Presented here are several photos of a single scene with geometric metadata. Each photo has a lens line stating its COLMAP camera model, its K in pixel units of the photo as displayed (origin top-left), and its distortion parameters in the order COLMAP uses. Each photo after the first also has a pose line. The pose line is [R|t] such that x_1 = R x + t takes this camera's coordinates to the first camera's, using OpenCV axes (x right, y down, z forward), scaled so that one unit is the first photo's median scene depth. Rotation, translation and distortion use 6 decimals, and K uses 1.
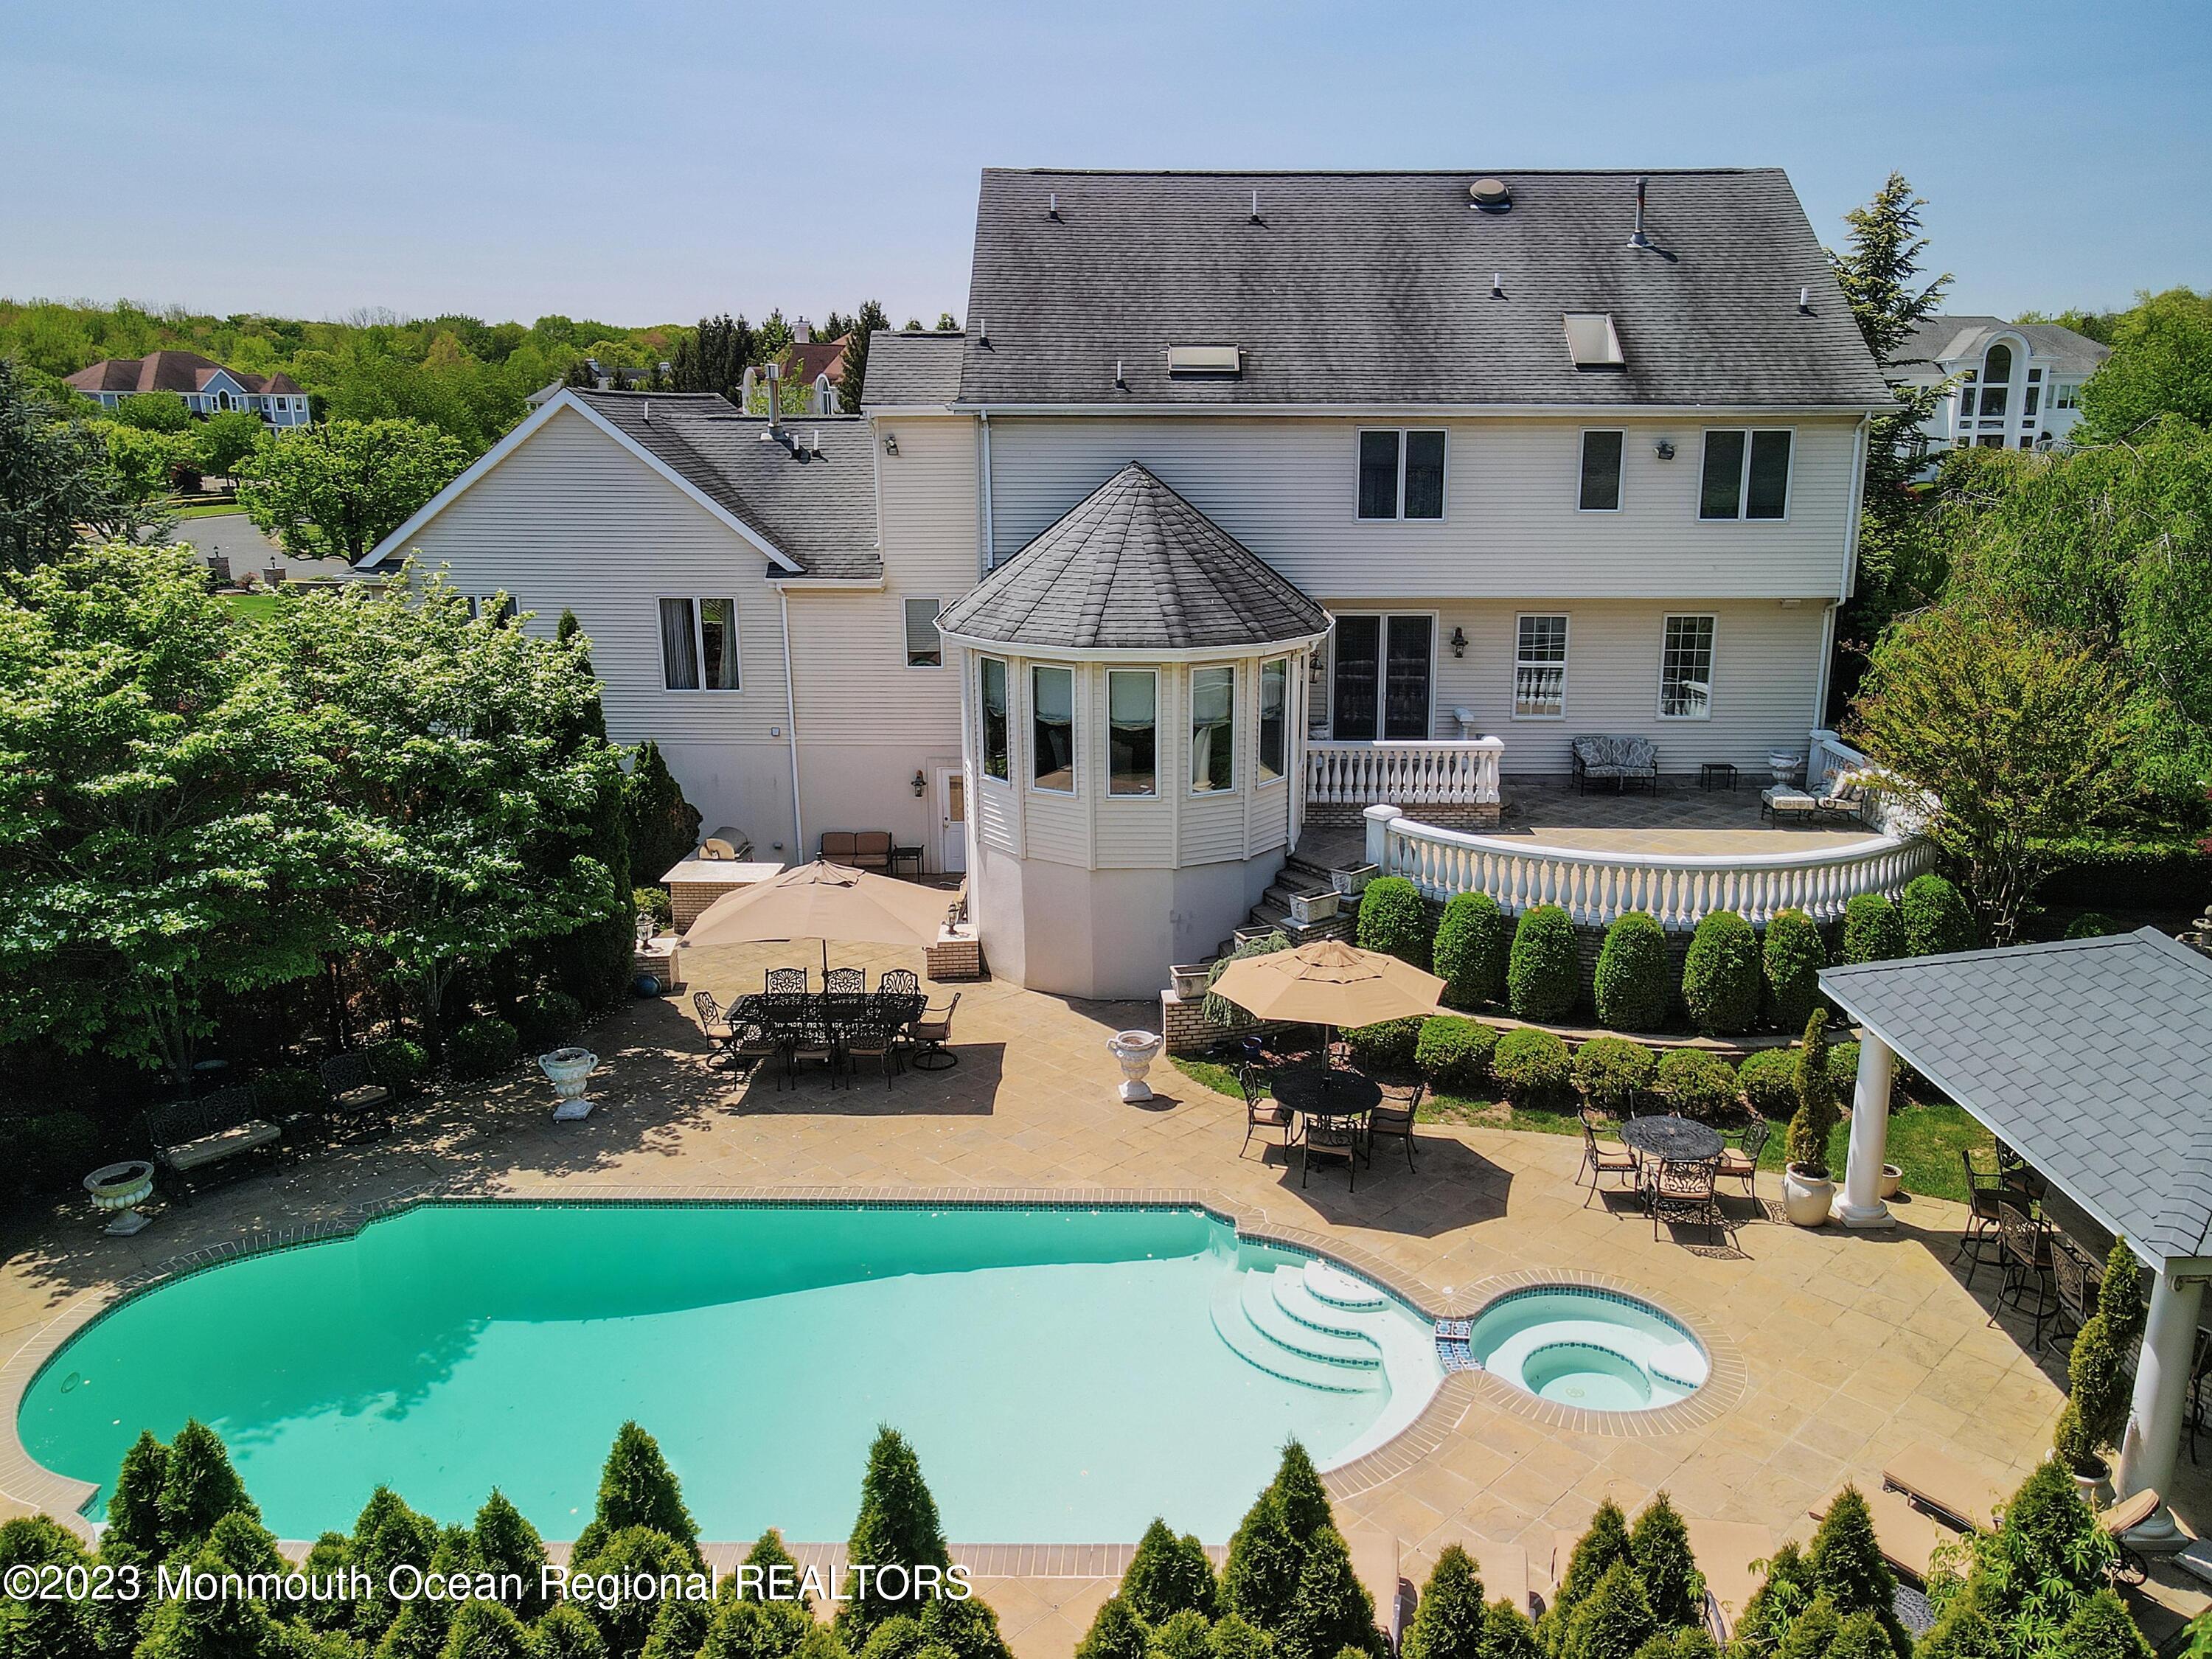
lens RADIAL K [[1634.0, 0, 1116.3], [0, 1634.0, 831.0], [0, 0, 1]] dist [-0.011076, 0.050524]
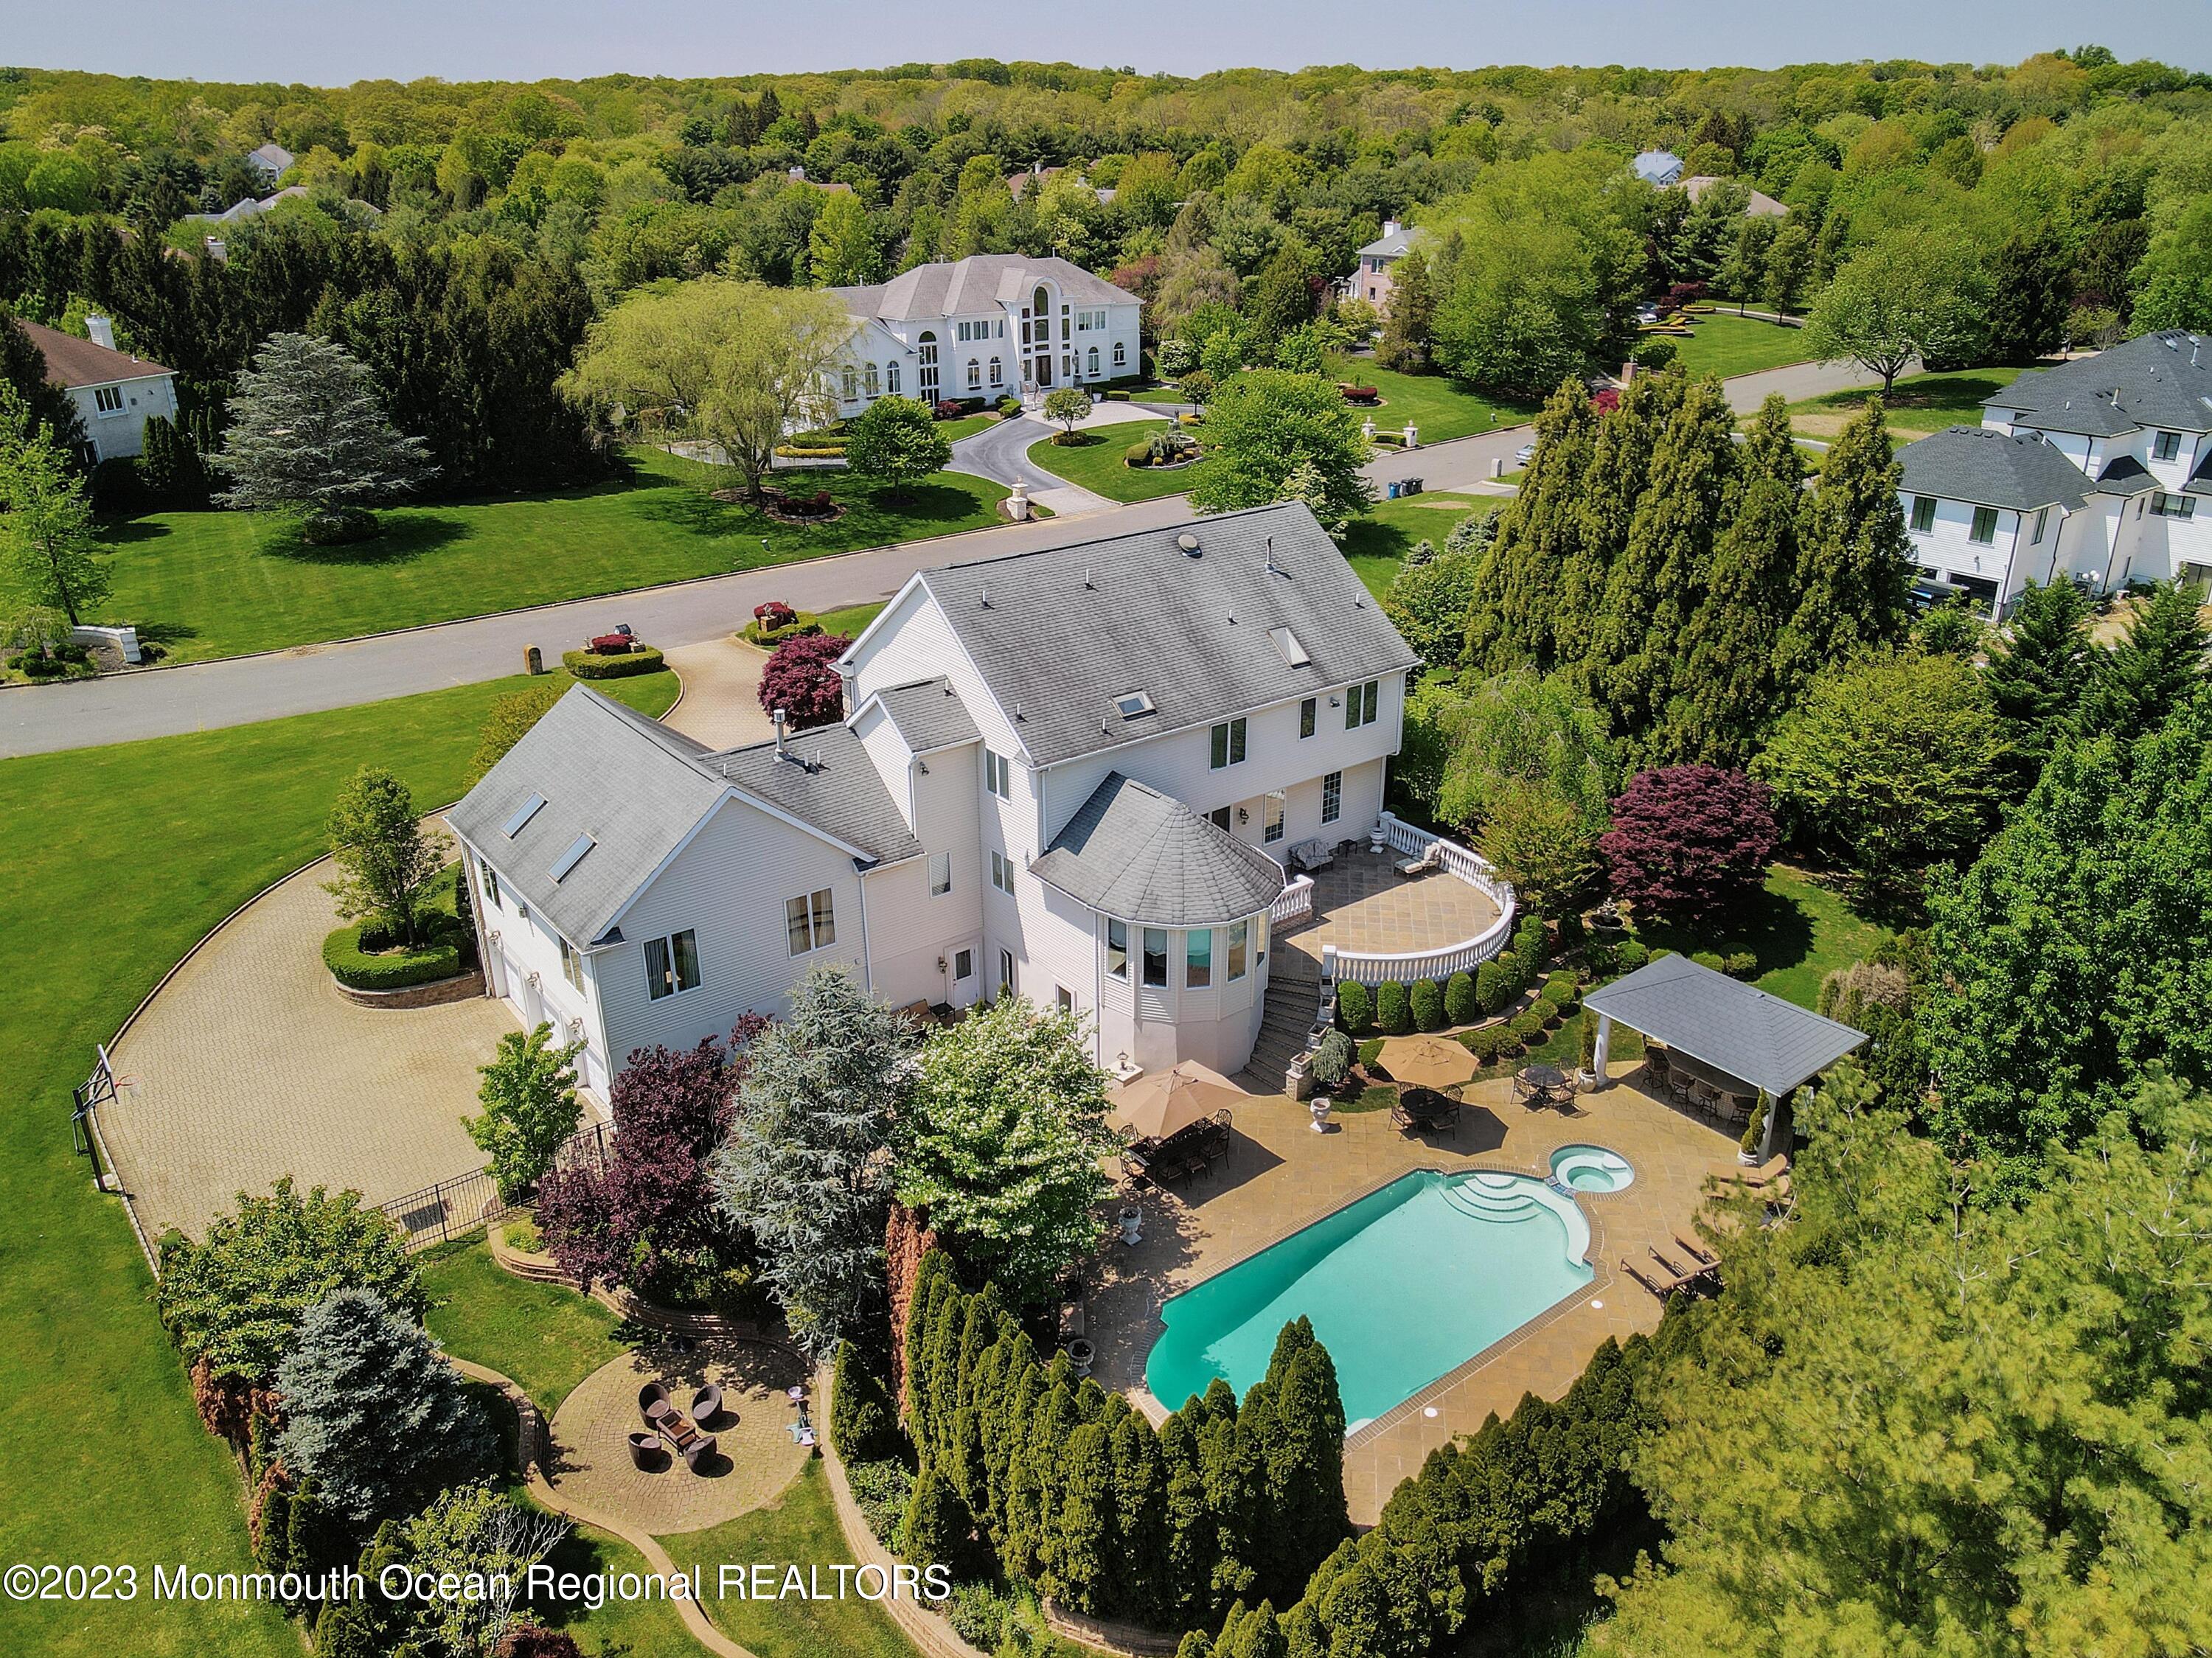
lens RADIAL K [[1633.8, 0, 1116.3], [0, 1633.8, 830.5], [0, 0, 1]] dist [-0.011076, 0.050524]
pose [[0.784364, -0.250510, 0.567466, -0.972200], [0.160810, 0.965668, 0.204024, -0.512340], [-0.599094, -0.068775, 0.797719, -0.377381]]
